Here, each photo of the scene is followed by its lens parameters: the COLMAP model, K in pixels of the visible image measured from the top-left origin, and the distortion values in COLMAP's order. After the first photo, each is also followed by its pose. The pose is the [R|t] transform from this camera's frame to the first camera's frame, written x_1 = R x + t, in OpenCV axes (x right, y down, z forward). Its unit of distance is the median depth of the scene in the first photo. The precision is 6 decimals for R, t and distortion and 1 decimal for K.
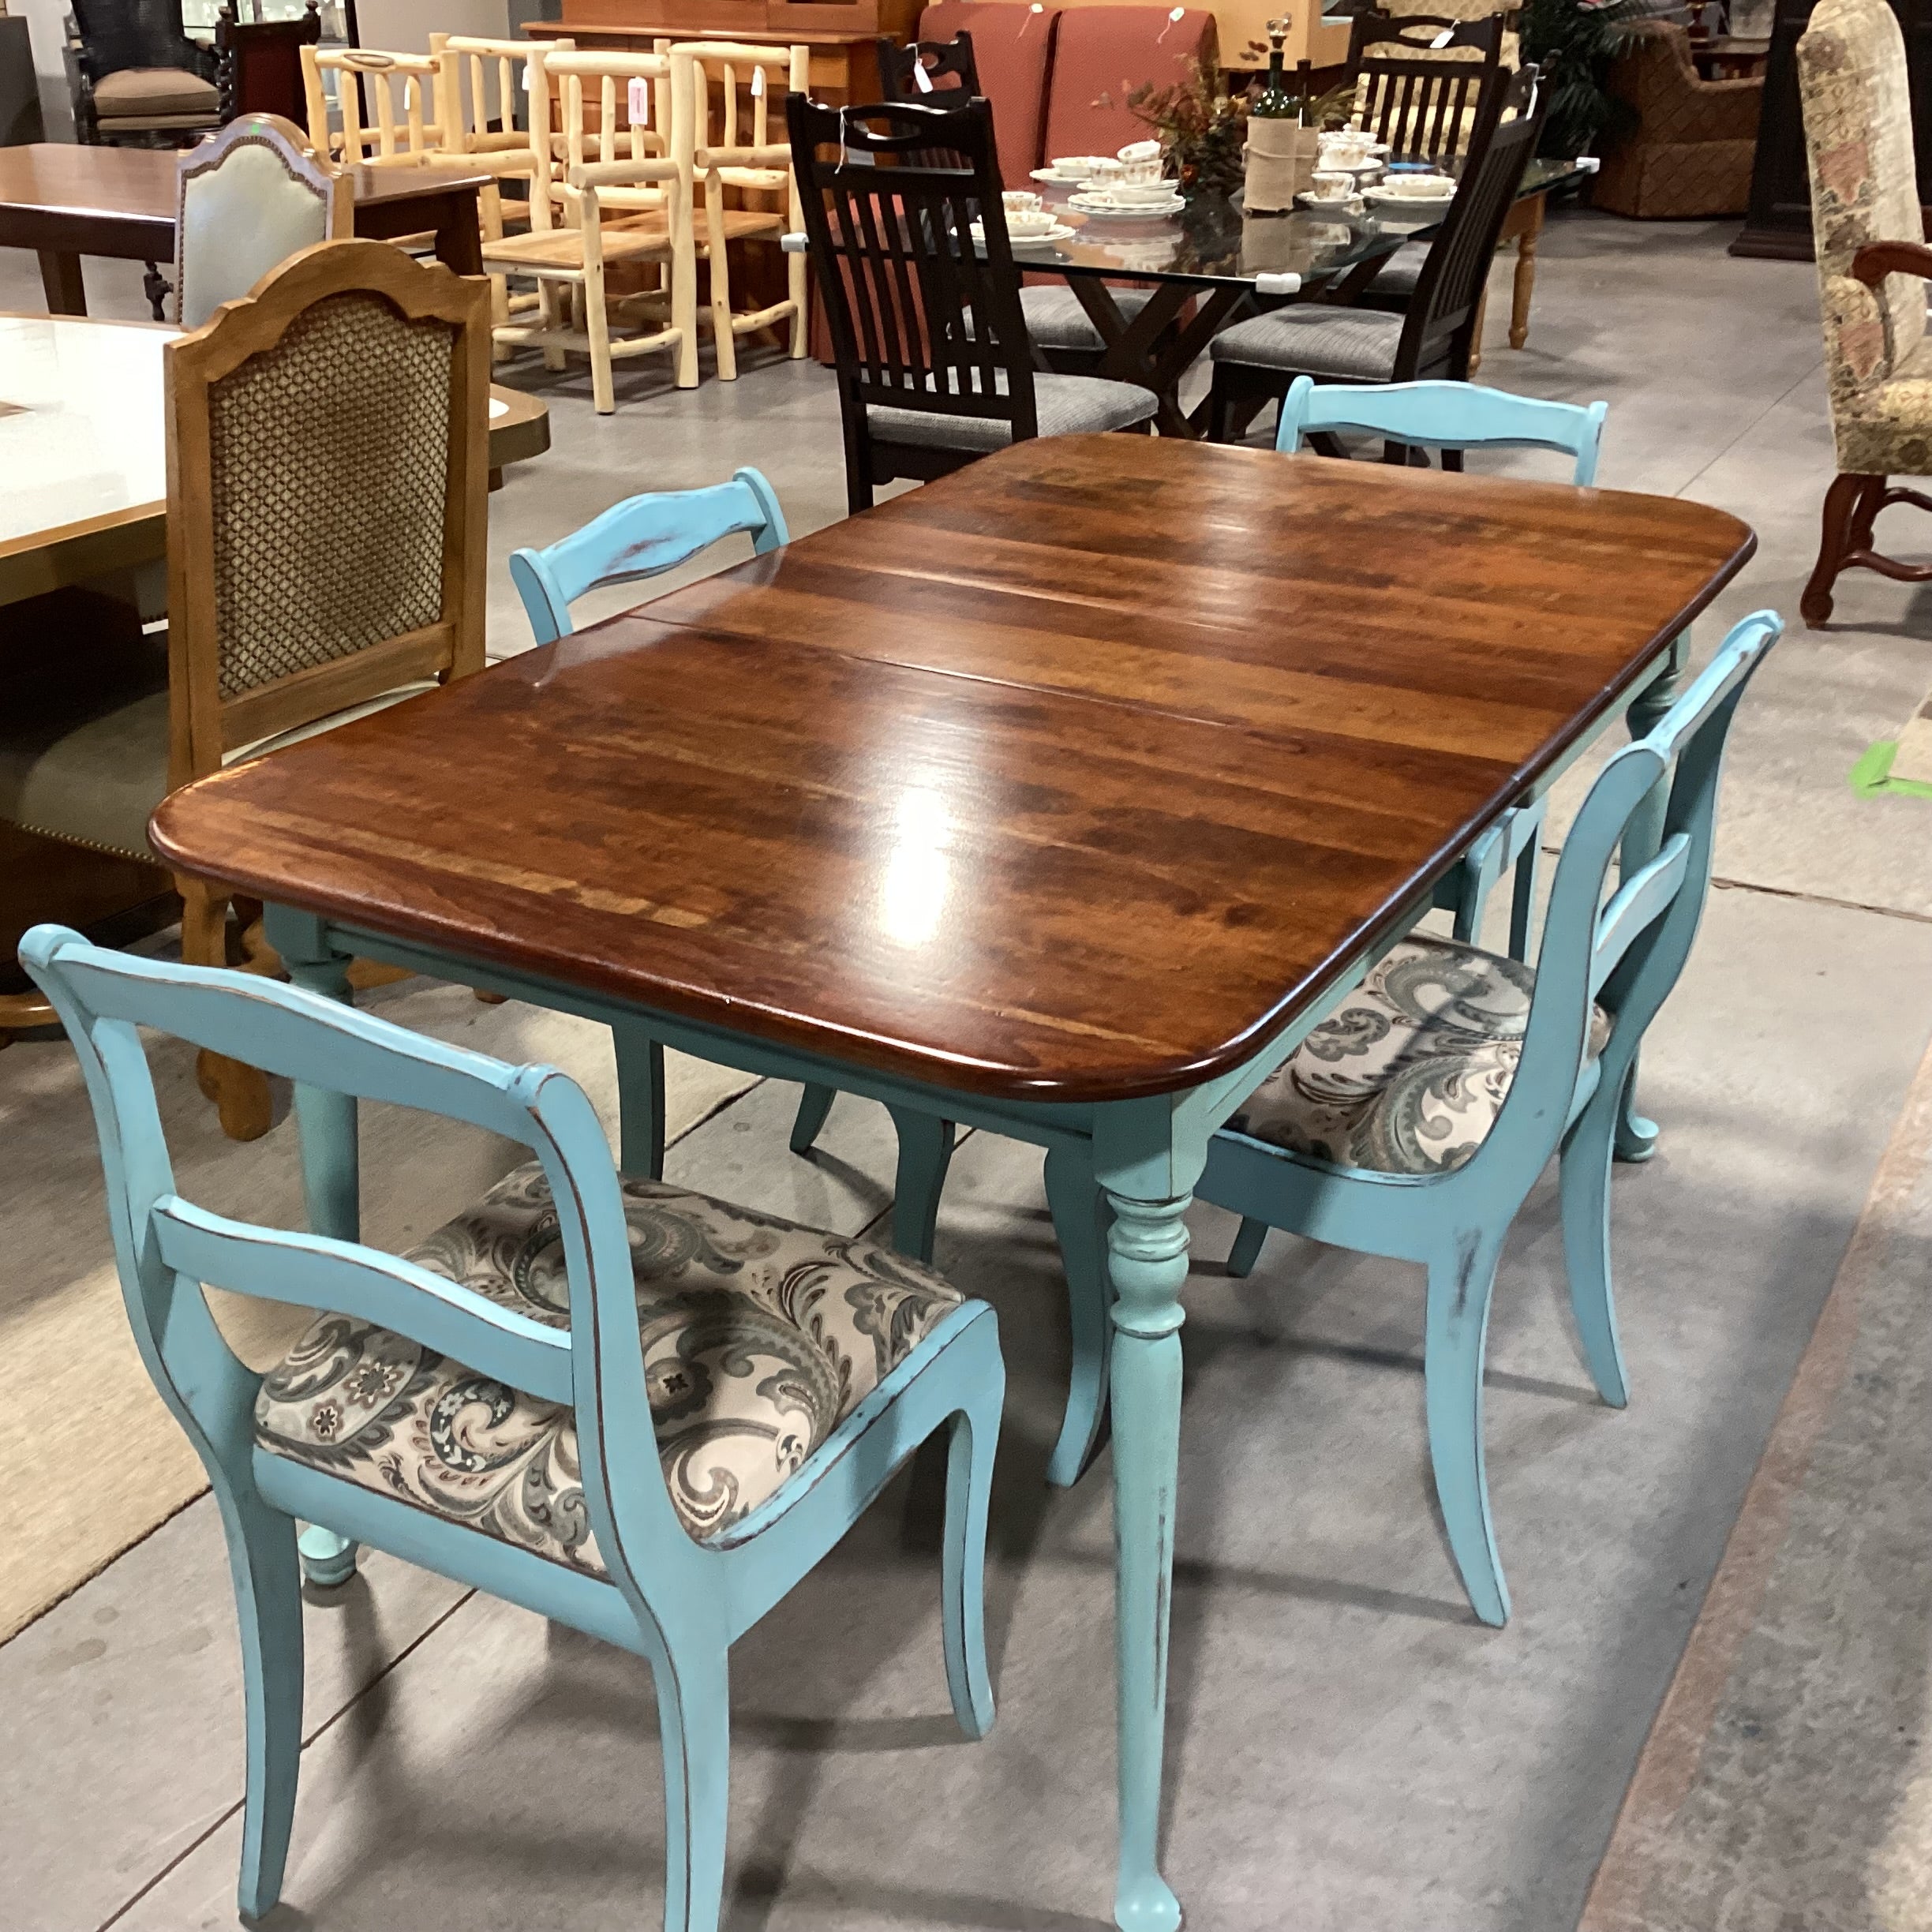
lens RADIAL K [[2316.6, 0, 966.0], [0, 2316.6, 966.0], [0, 0, 1]] dist [0.155082, -0.362006]
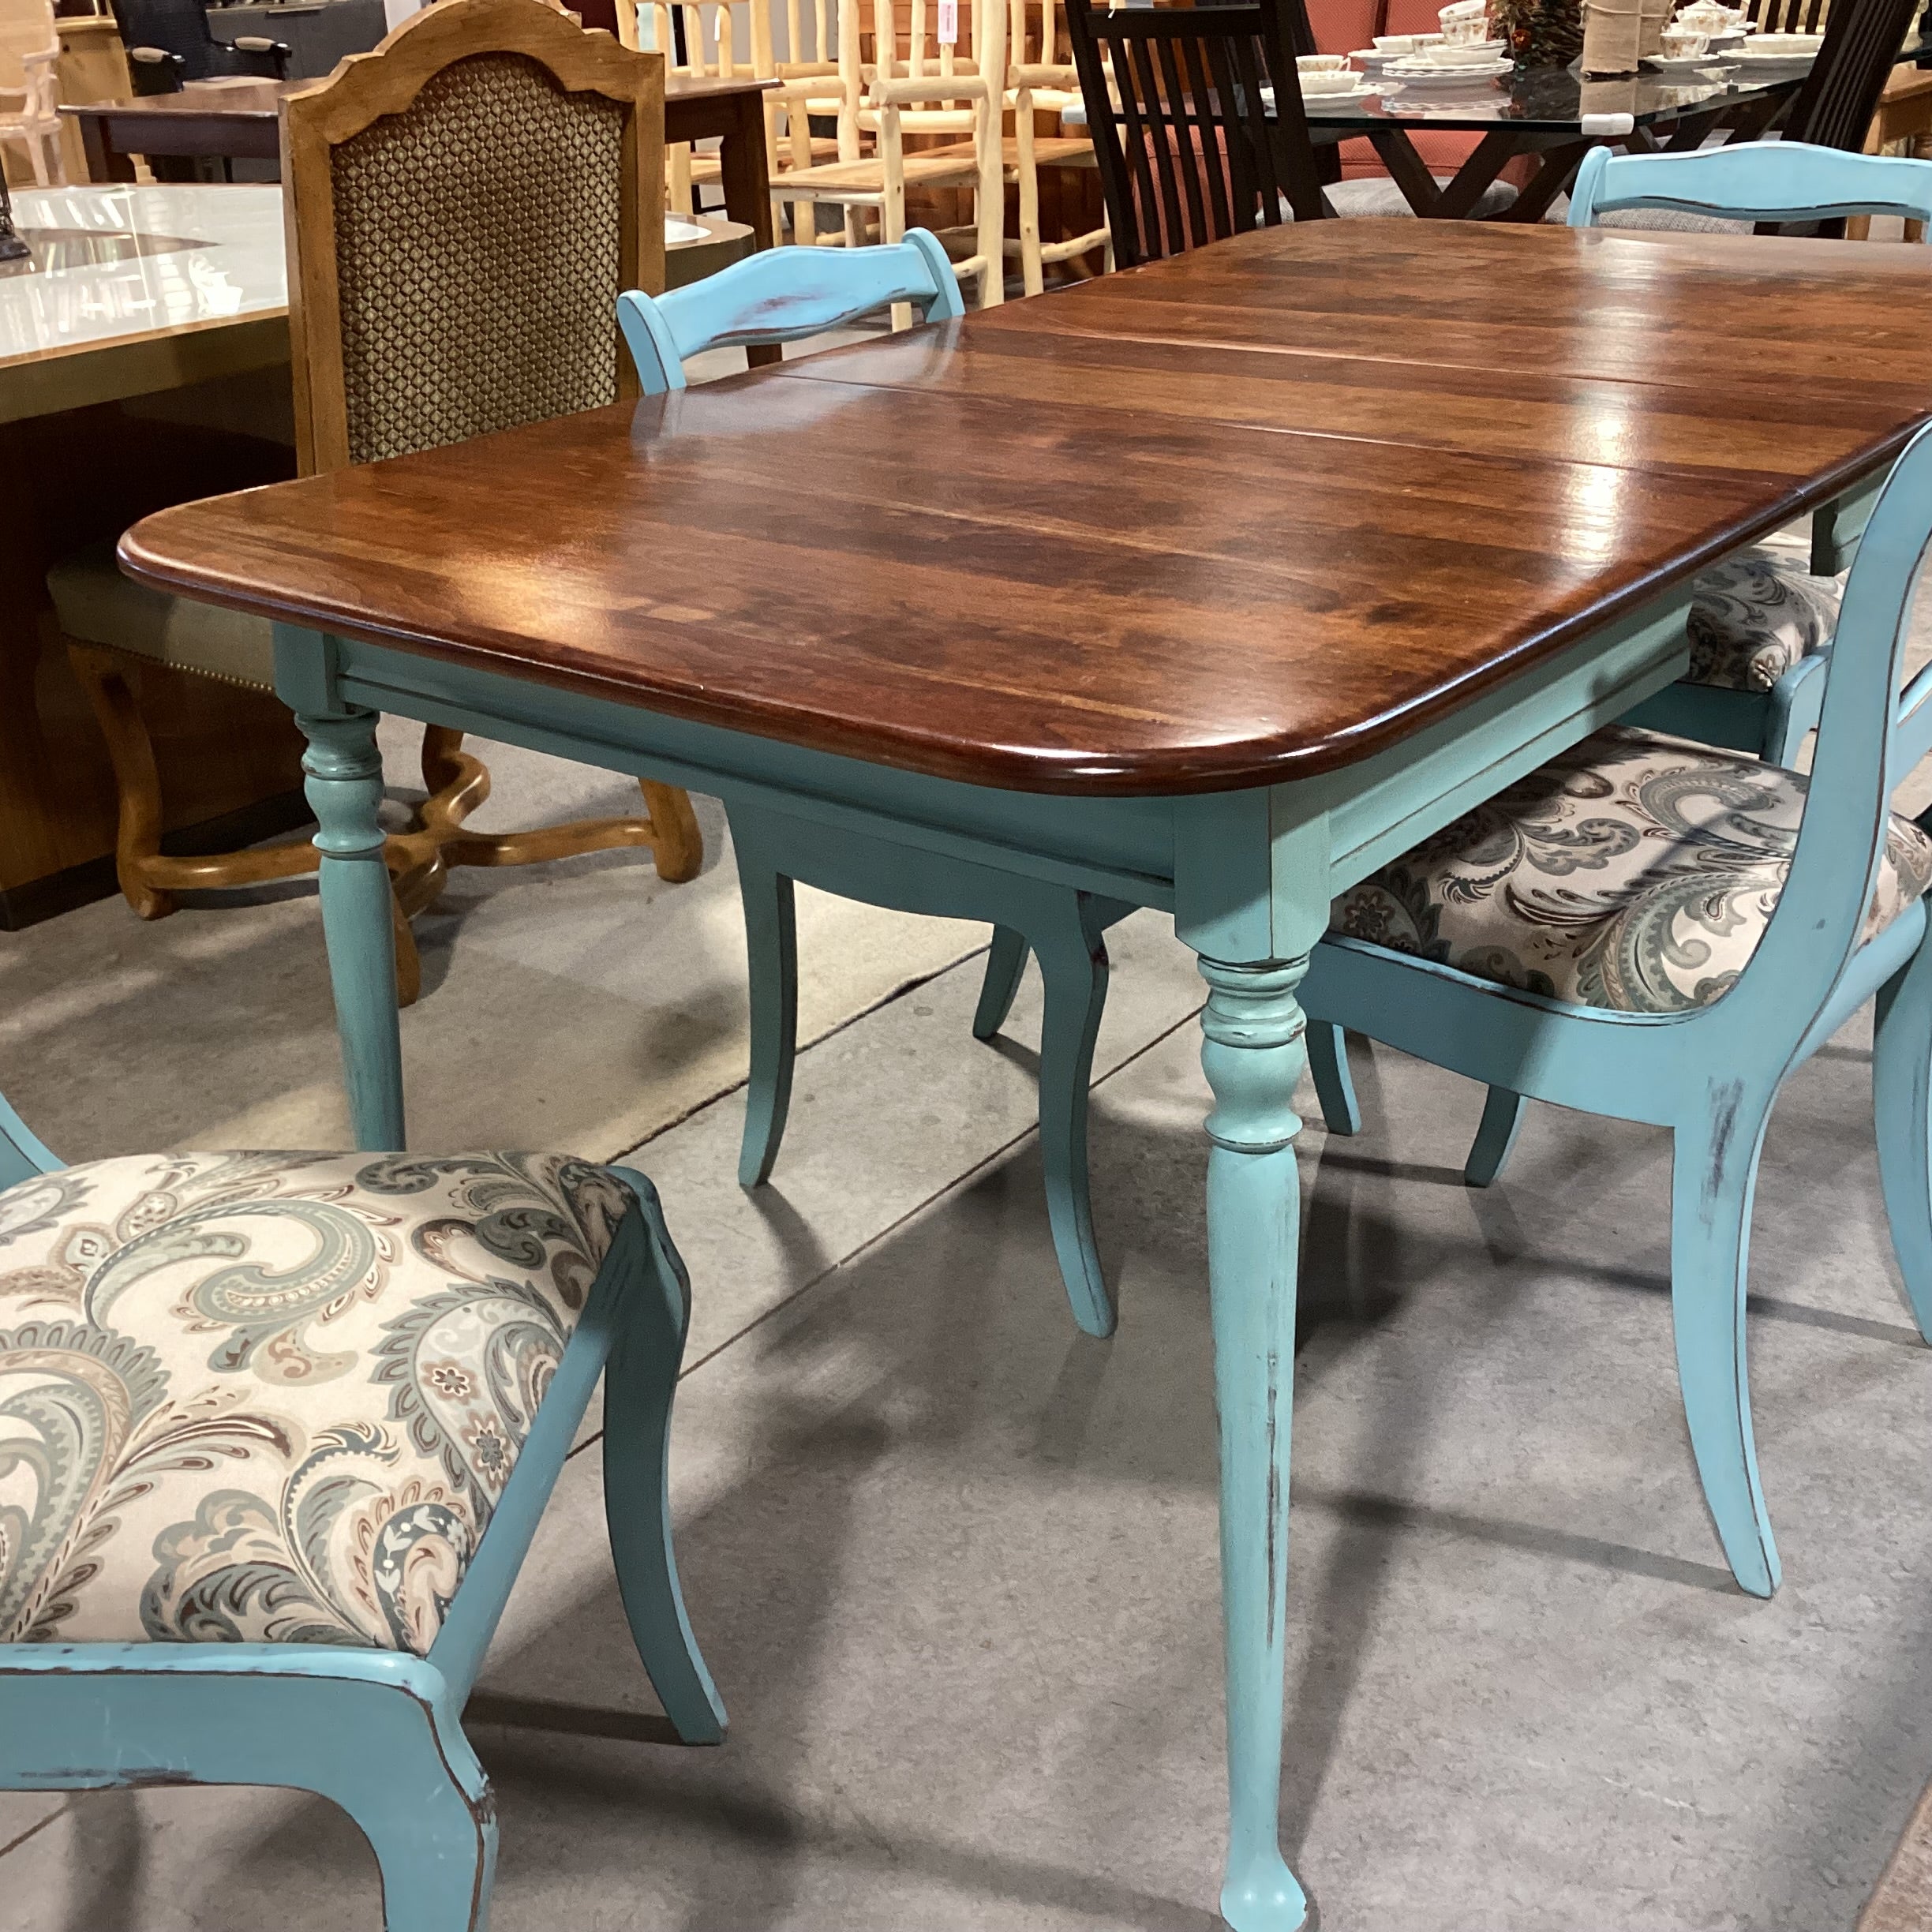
lens RADIAL K [[2328.9, 0, 959.5], [0, 2328.9, 963.2], [0, 0, 1]] dist [0.162836, -0.396898]
pose [[0.987497, 0.022844, -0.155971, 0.062624], [-0.024428, 0.999668, -0.008245, 0.064555], [0.155731, 0.011952, 0.987727, 0.132946]]
